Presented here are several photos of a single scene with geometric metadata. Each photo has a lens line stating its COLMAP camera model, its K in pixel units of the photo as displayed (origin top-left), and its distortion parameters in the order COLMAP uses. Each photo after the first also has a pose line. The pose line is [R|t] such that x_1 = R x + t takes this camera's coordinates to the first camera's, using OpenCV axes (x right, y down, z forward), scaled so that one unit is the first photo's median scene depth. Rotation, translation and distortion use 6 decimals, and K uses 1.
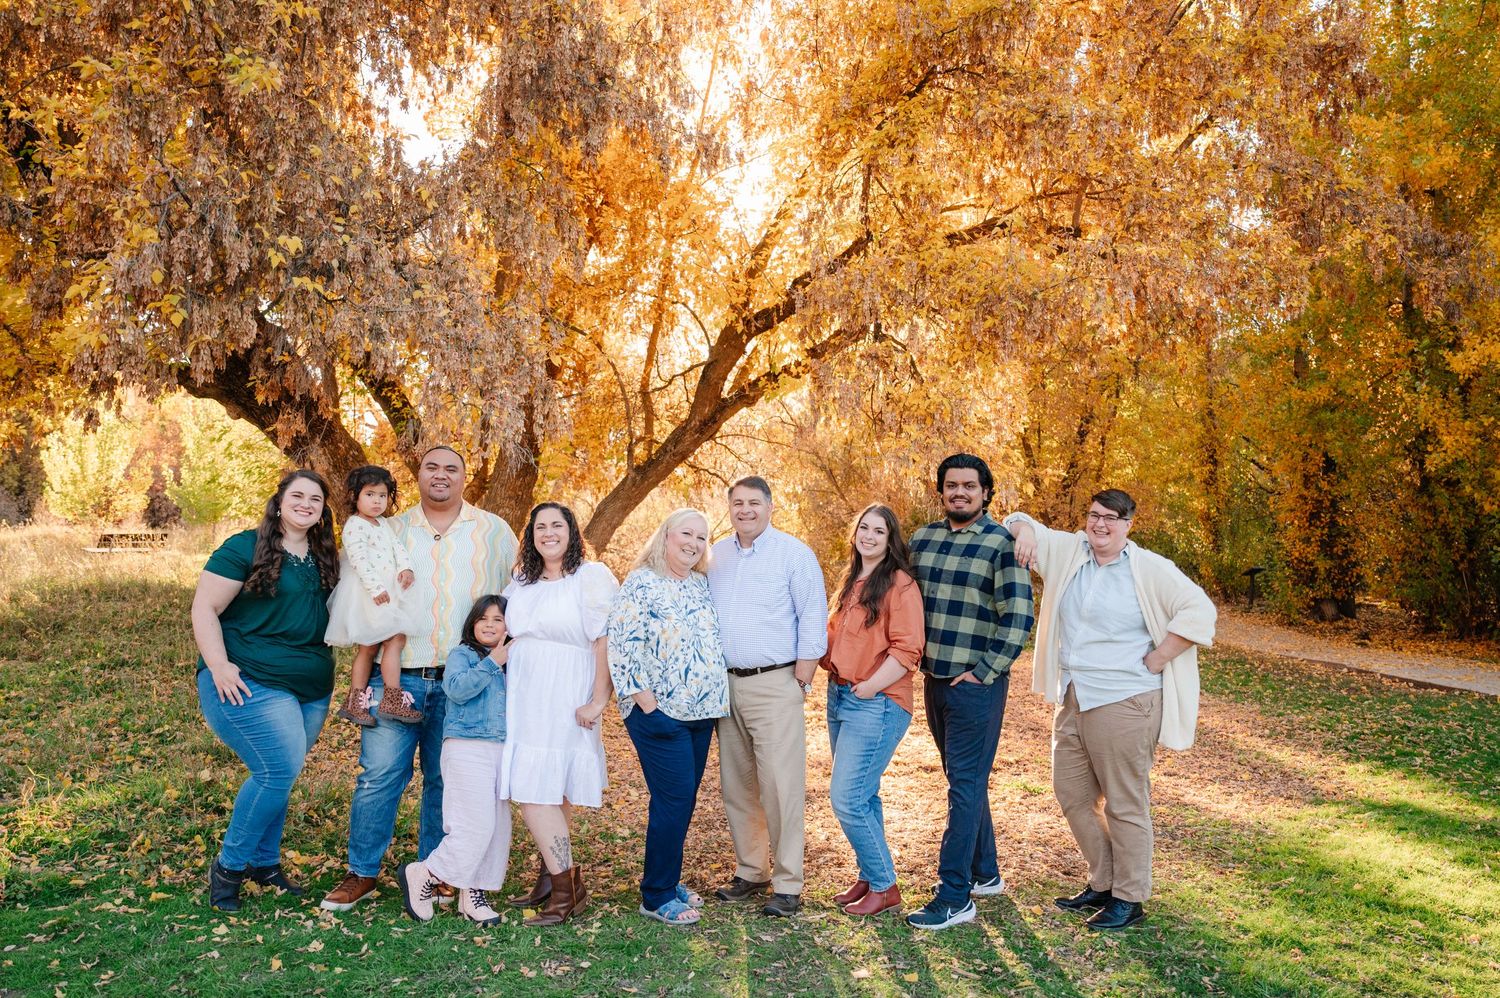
lens RADIAL K [[1158.2, 0, 746.0], [0, 1158.2, 493.5], [0, 0, 1]] dist [-0.004309, -0.000308]
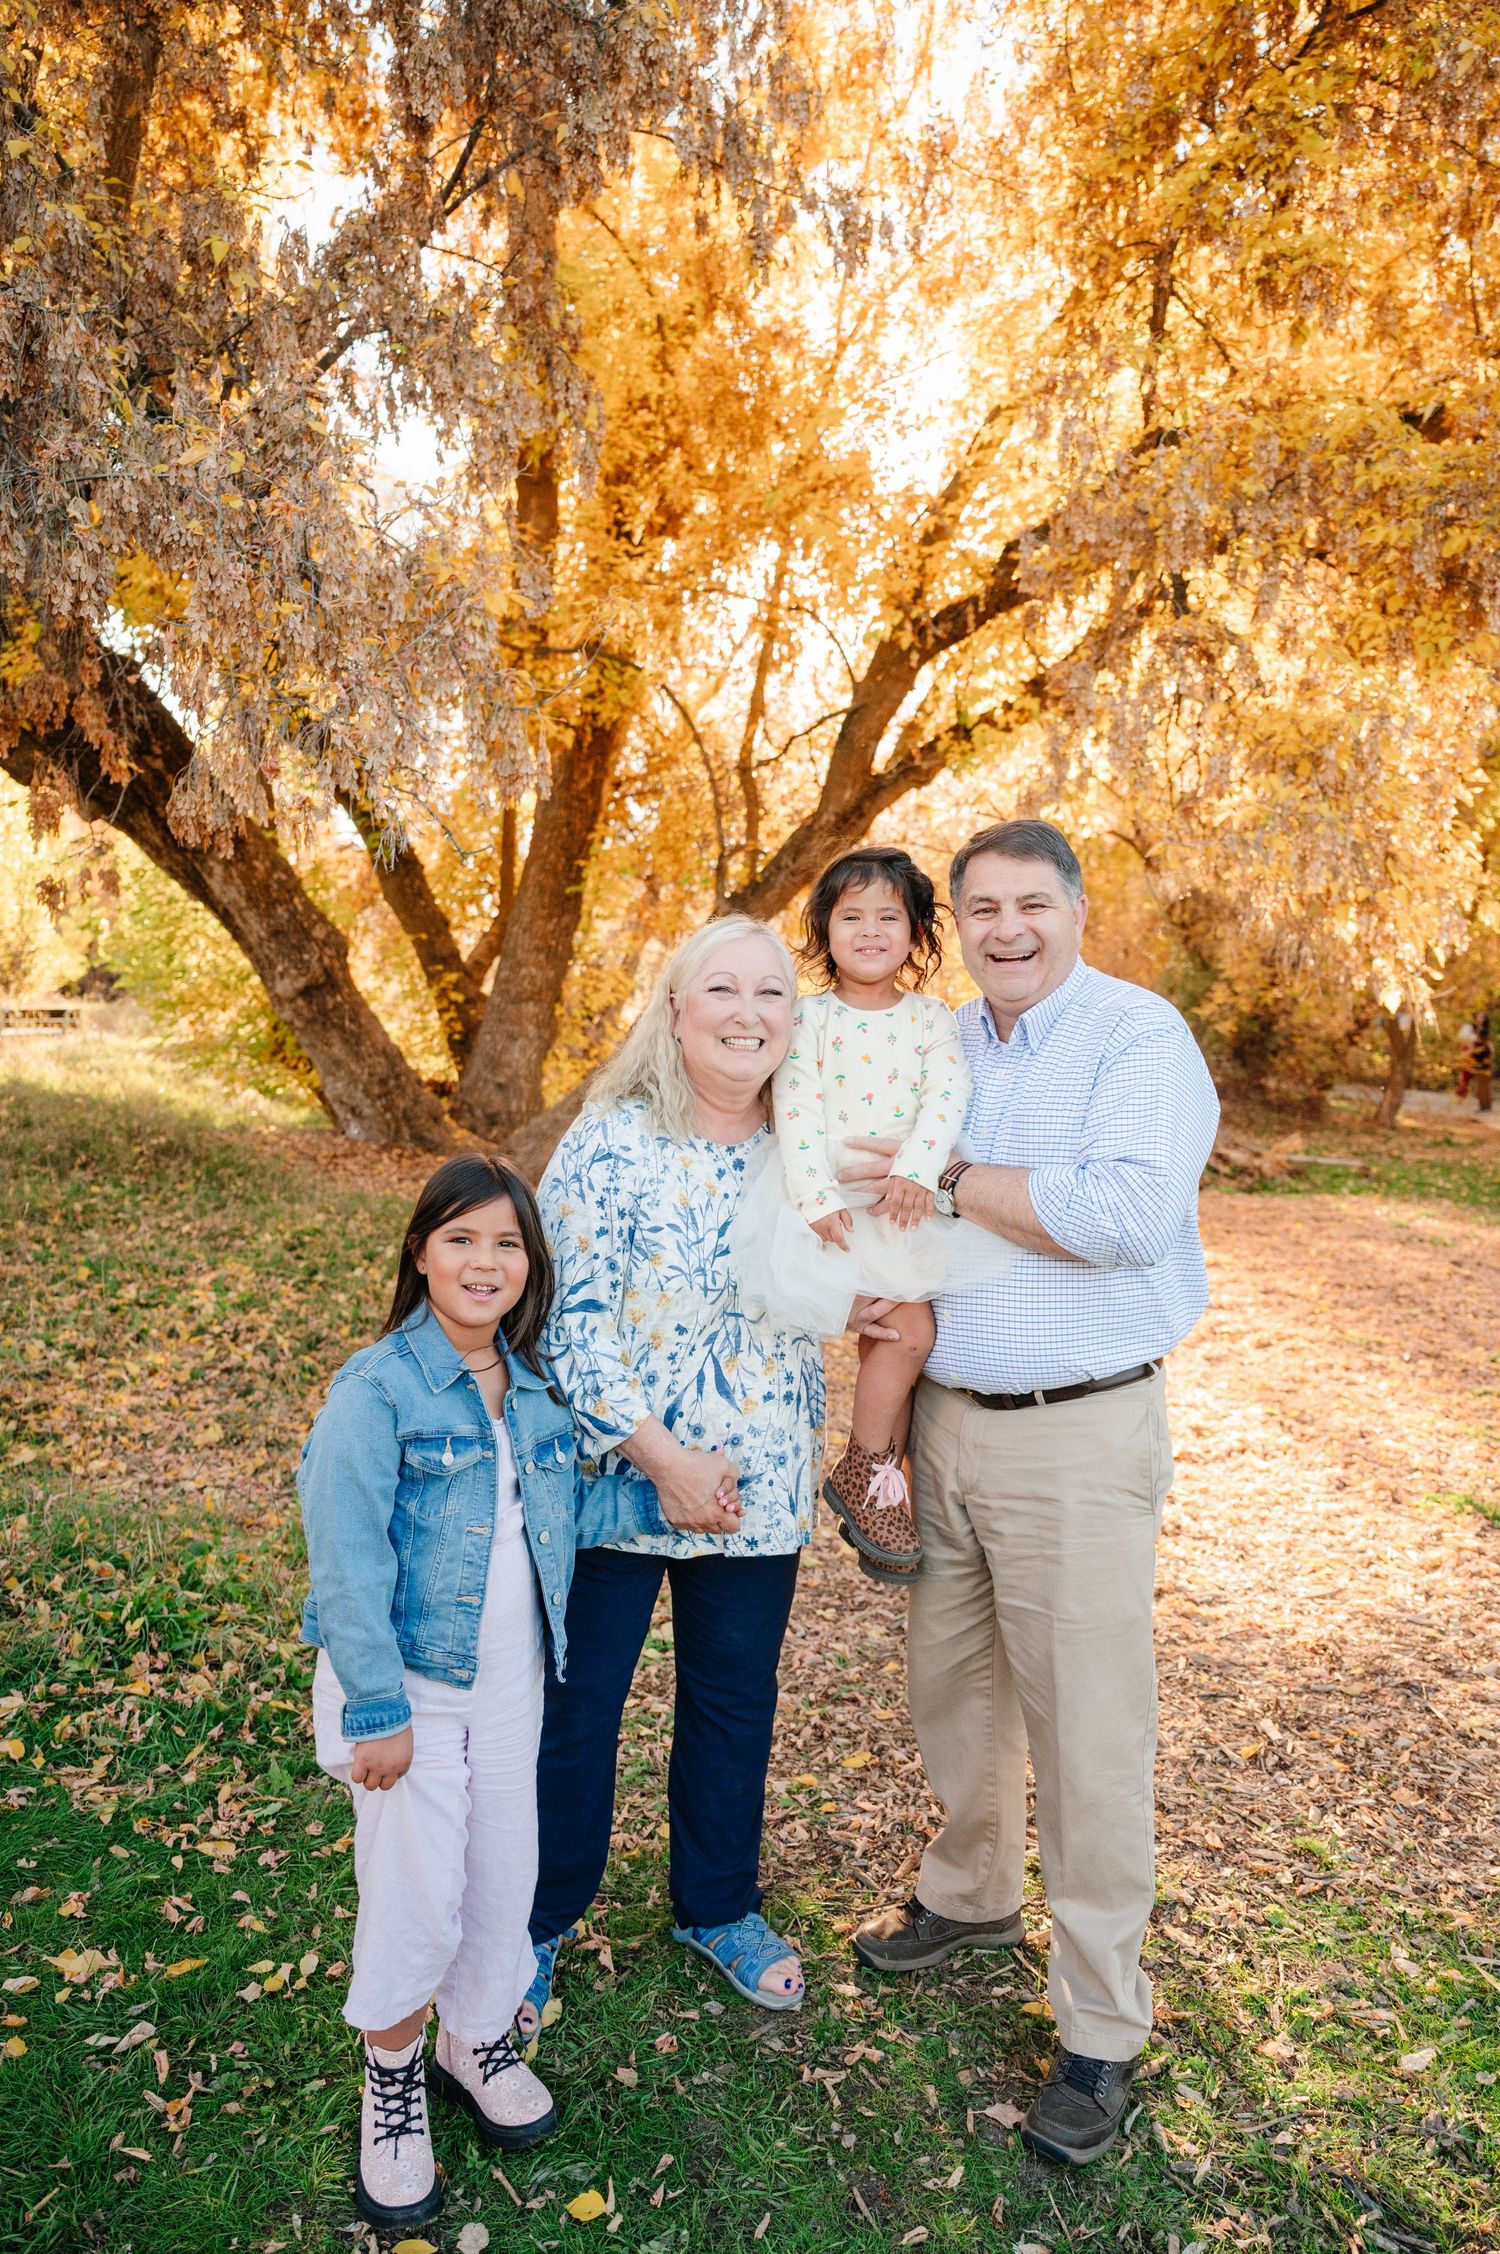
lens RADIAL K [[1481.0, 0, 759.4], [0, 1481.0, 1133.5], [0, 0, 1]] dist [-0.003360, 0.005443]
pose [[0.995308, 0.007266, -0.096481, -0.004989], [0.004068, 0.993151, 0.116765, 0.010687], [0.096668, -0.116609, 0.988462, 0.234205]]
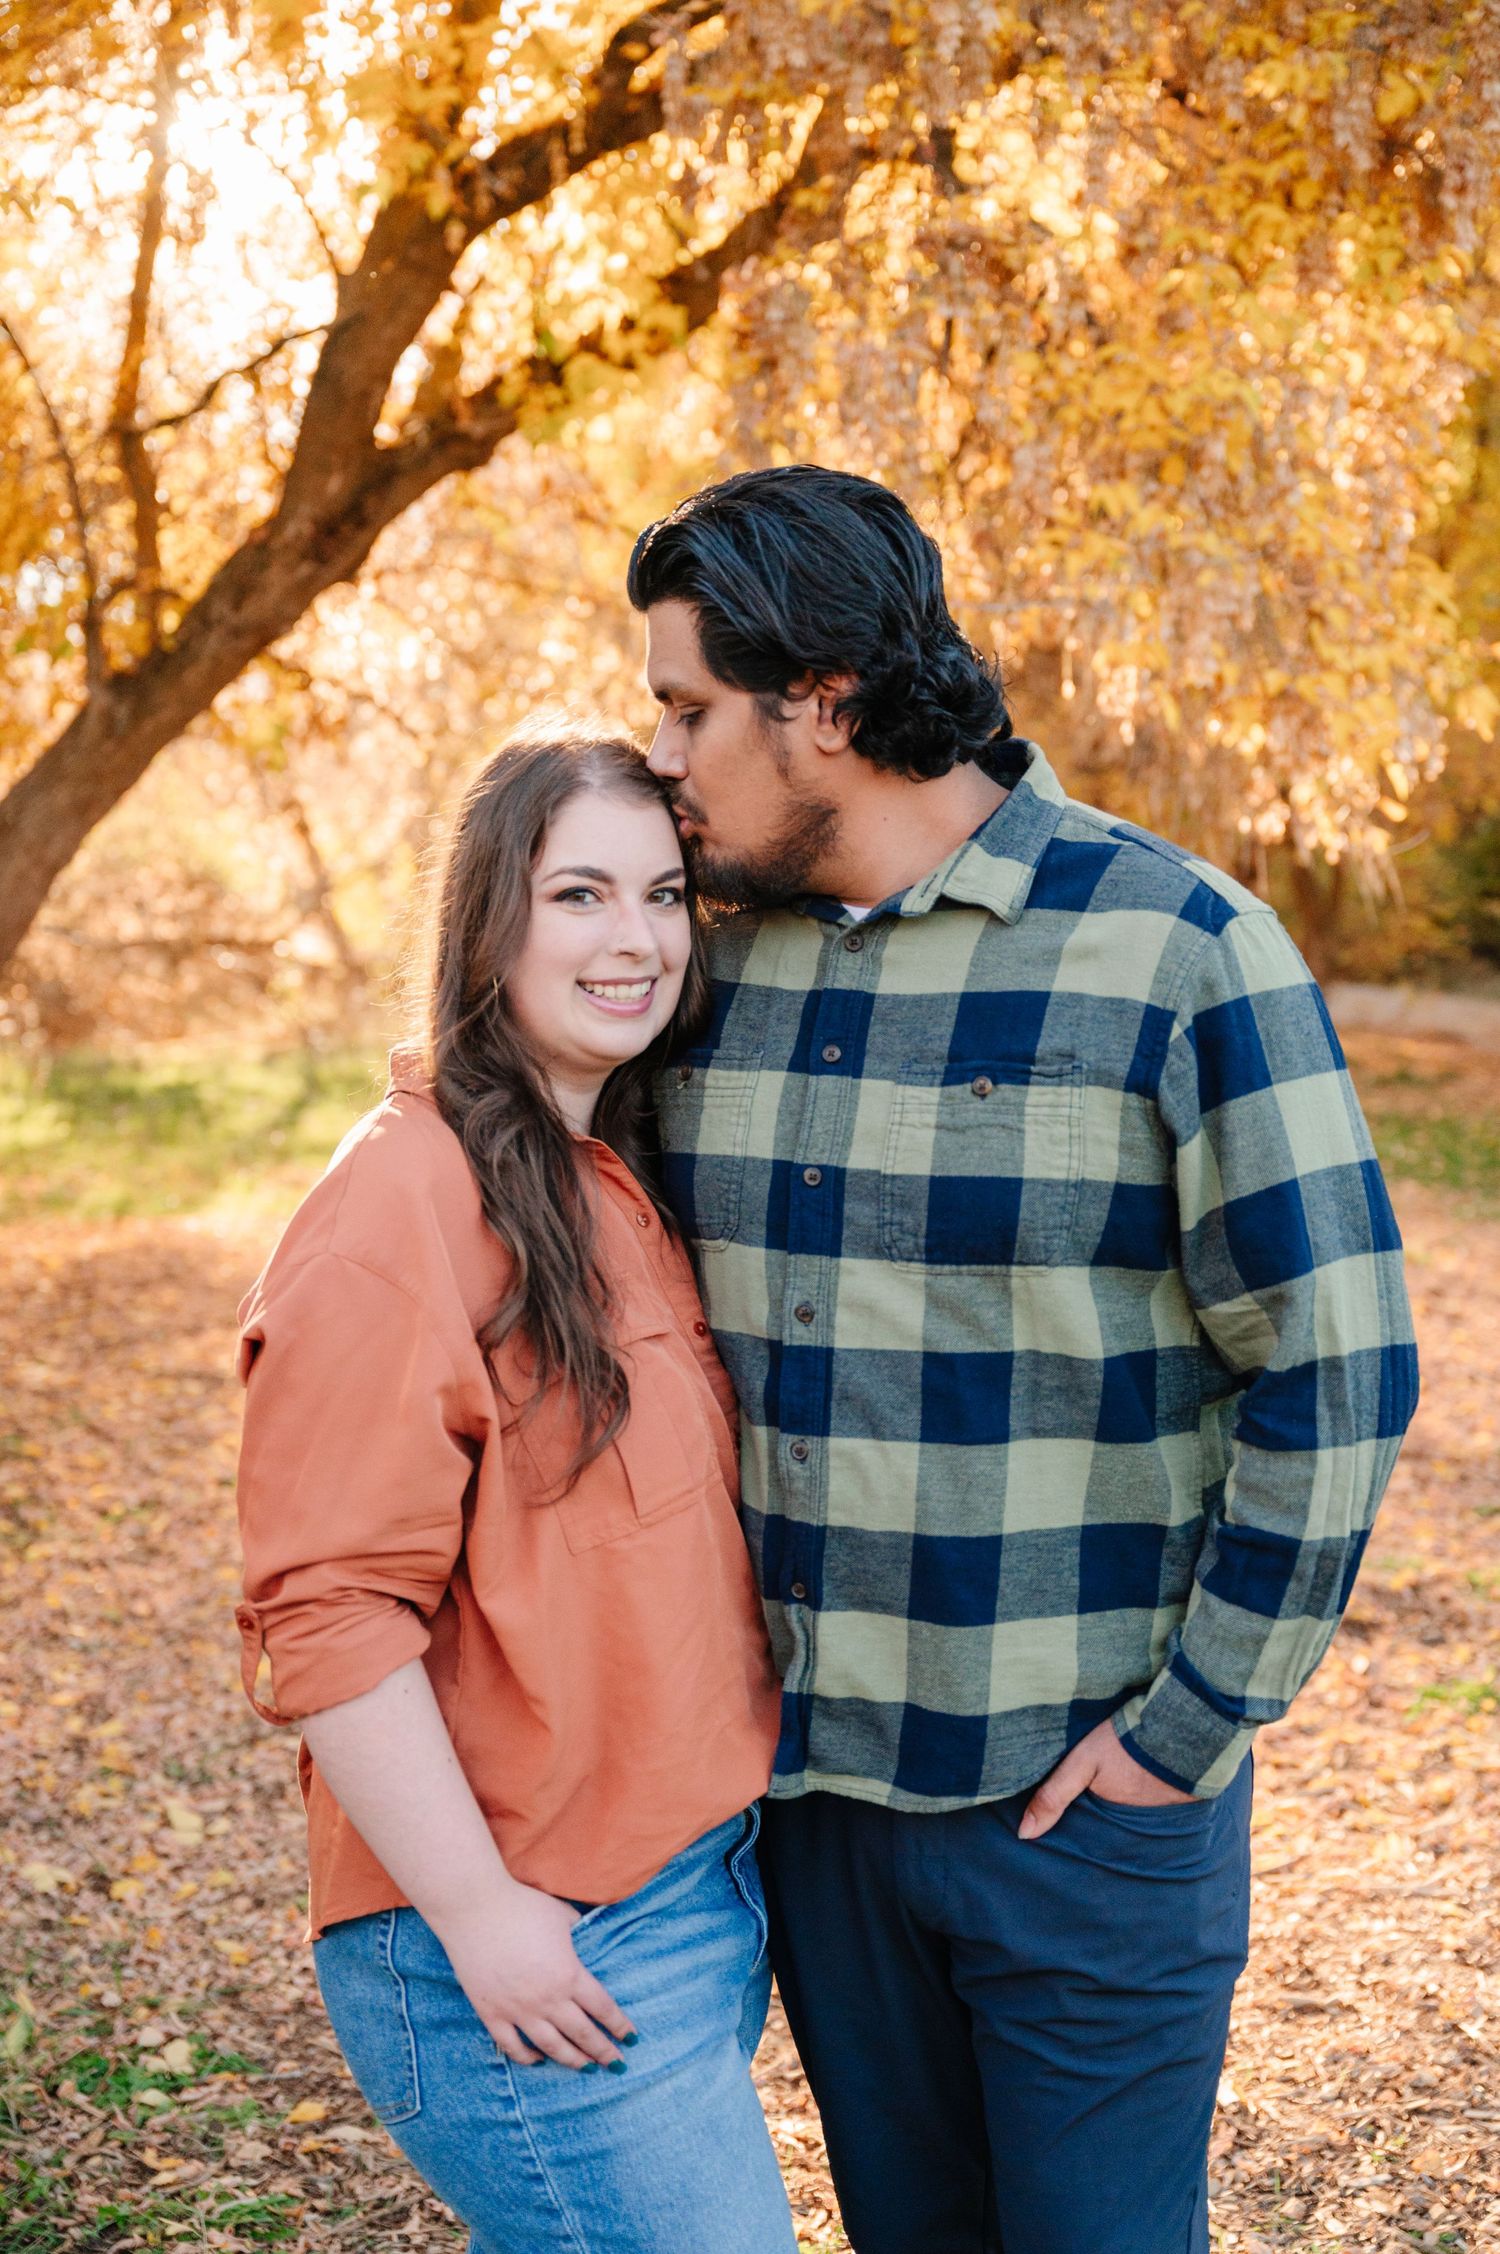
lens RADIAL K [[2901.3, 0, 762.8], [0, 2901.3, 1126.1], [0, 0, 1]] dist [0.030375, 0.000000]
pose [[0.991357, -0.044576, 0.123388, -0.024210], [0.028493, 0.991214, 0.129166, 0.001169], [-0.128061, -0.124534, 0.983916, 0.196590]]
